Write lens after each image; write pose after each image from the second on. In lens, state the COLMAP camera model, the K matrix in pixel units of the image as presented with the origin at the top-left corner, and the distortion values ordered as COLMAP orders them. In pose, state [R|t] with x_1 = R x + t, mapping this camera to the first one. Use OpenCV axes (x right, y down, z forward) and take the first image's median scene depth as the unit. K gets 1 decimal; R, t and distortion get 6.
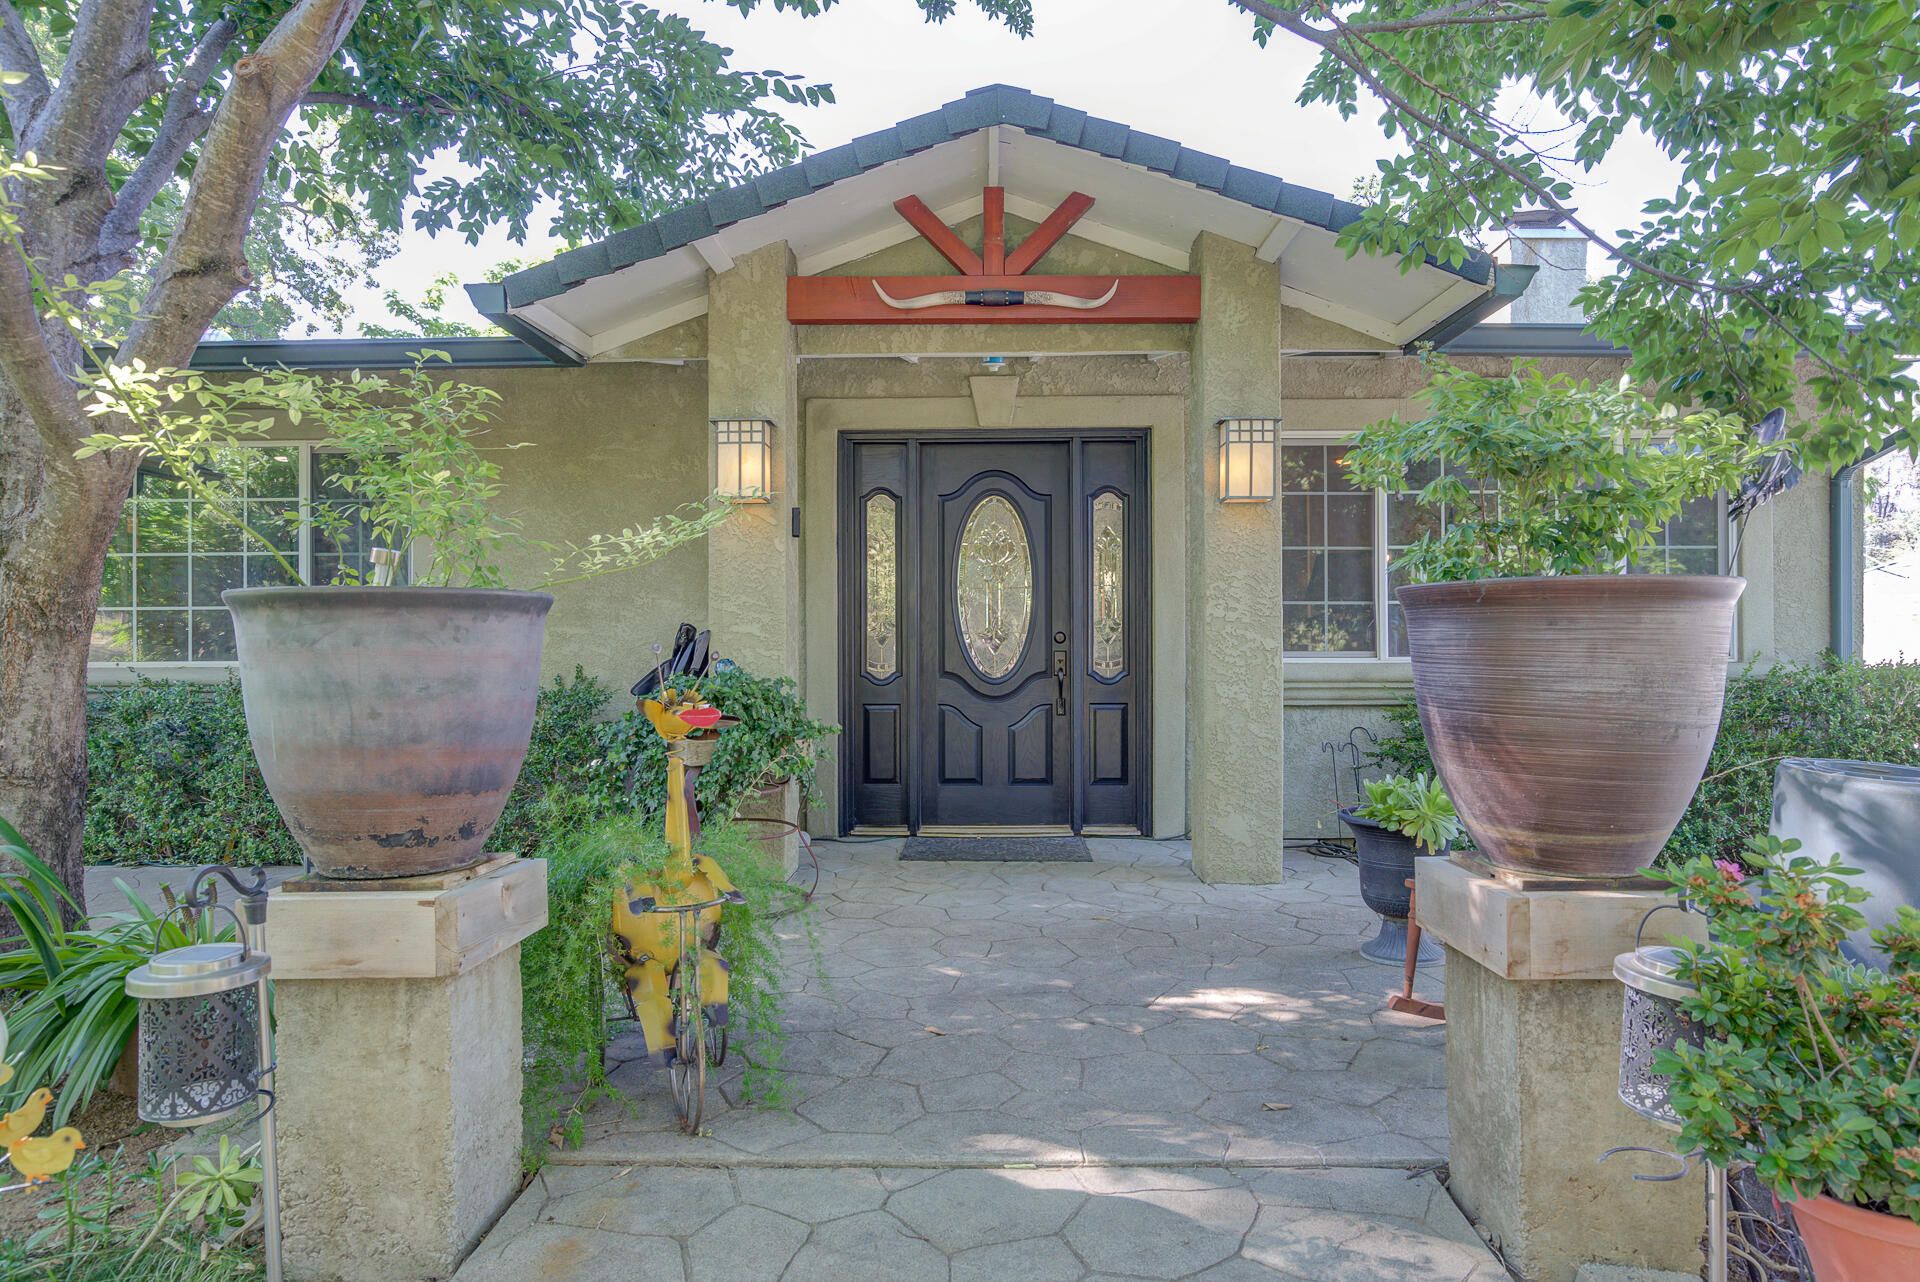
lens RADIAL K [[1162.0, 0, 959.1], [0, 1162.0, 638.7], [0, 0, 1]] dist [-0.009605, 0.004156]
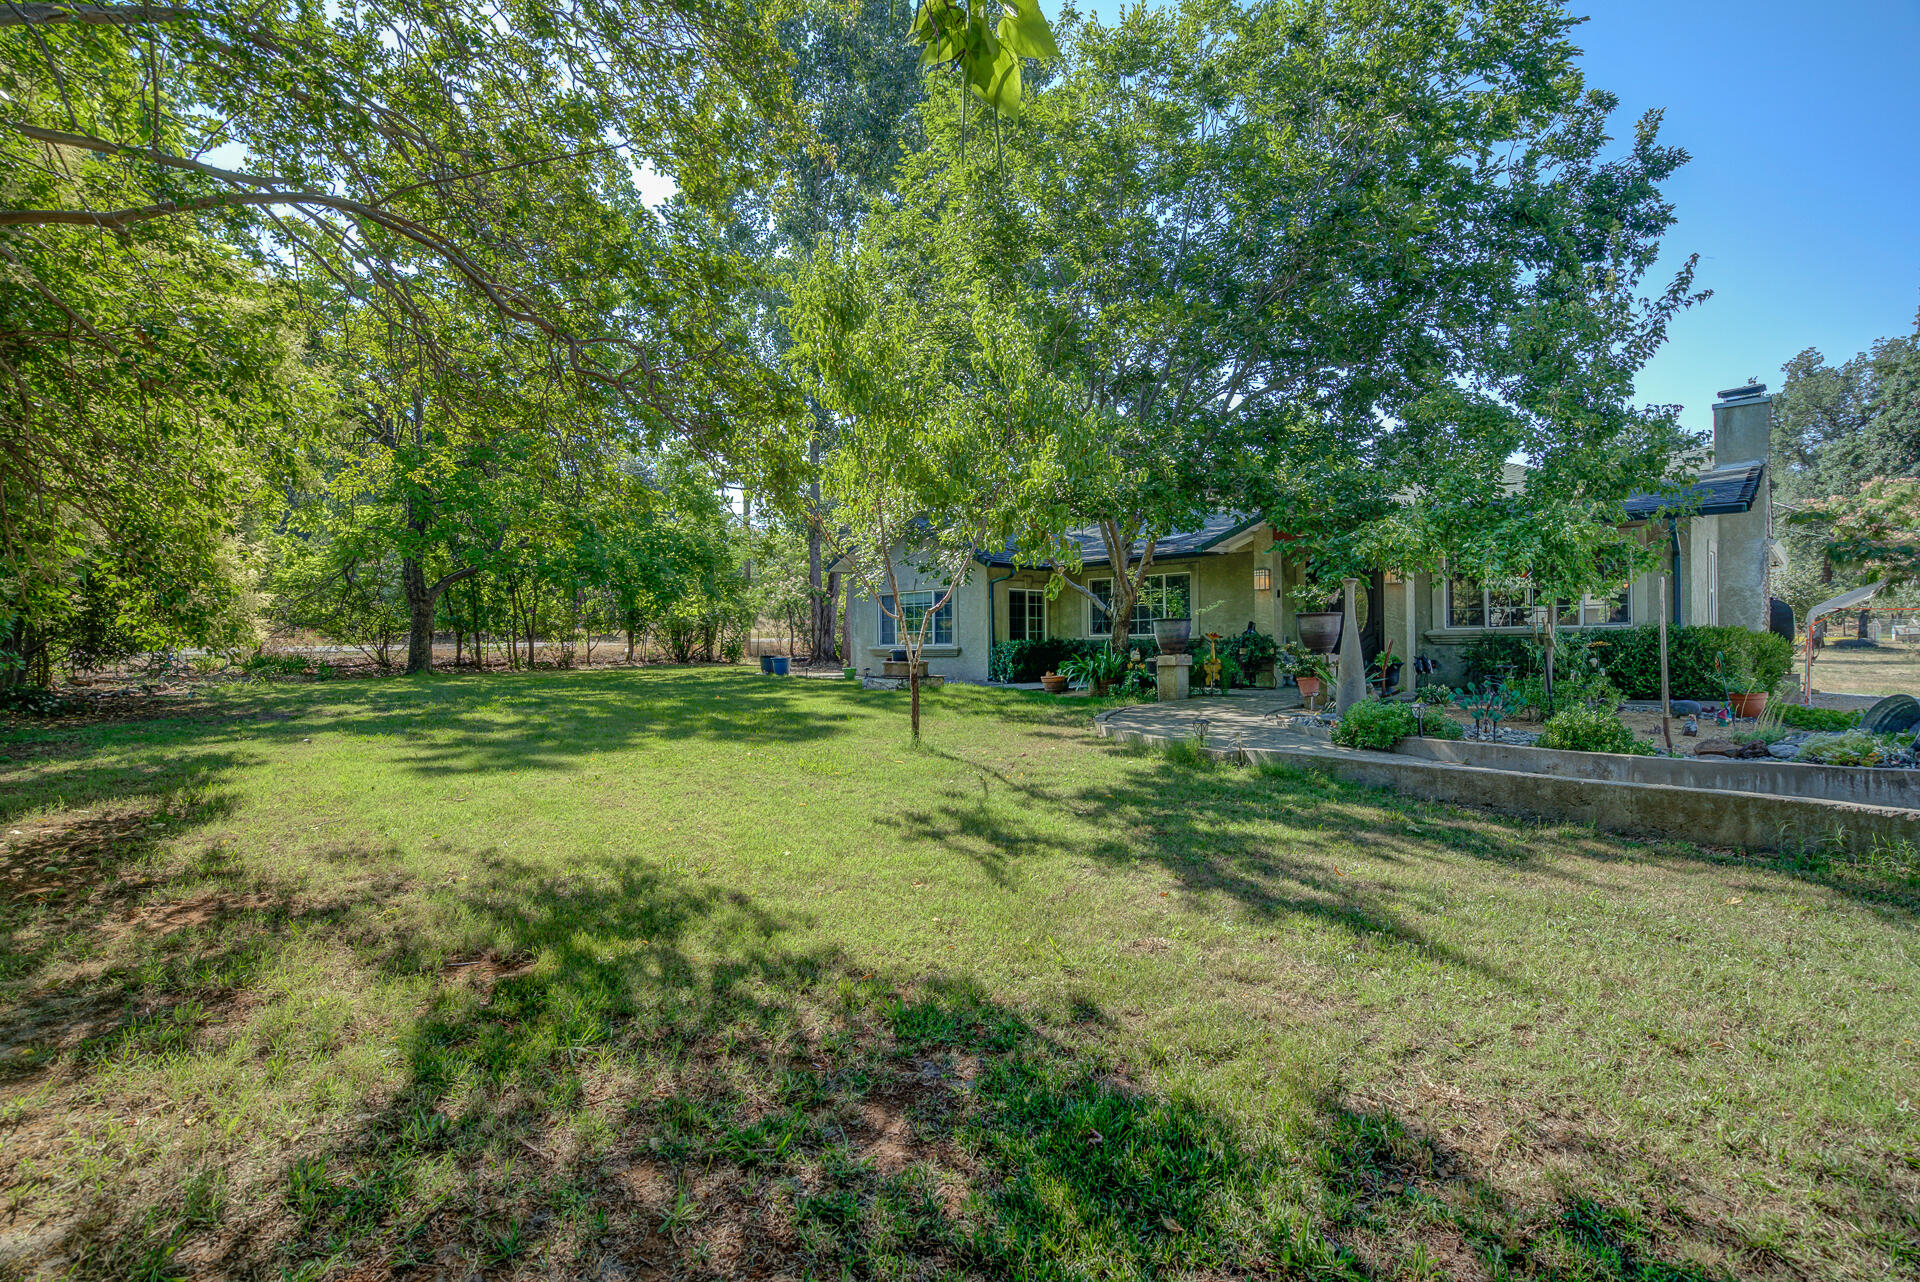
lens RADIAL K [[879.5, 0, 967.5], [0, 879.5, 637.6], [0, 0, 1]] dist [-0.029331, 0.015327]
pose [[0.738594, -0.009944, -0.674077, 1.092737], [0.012448, 0.999922, -0.001111, 0.035036], [0.674035, -0.007570, 0.738660, -1.893594]]
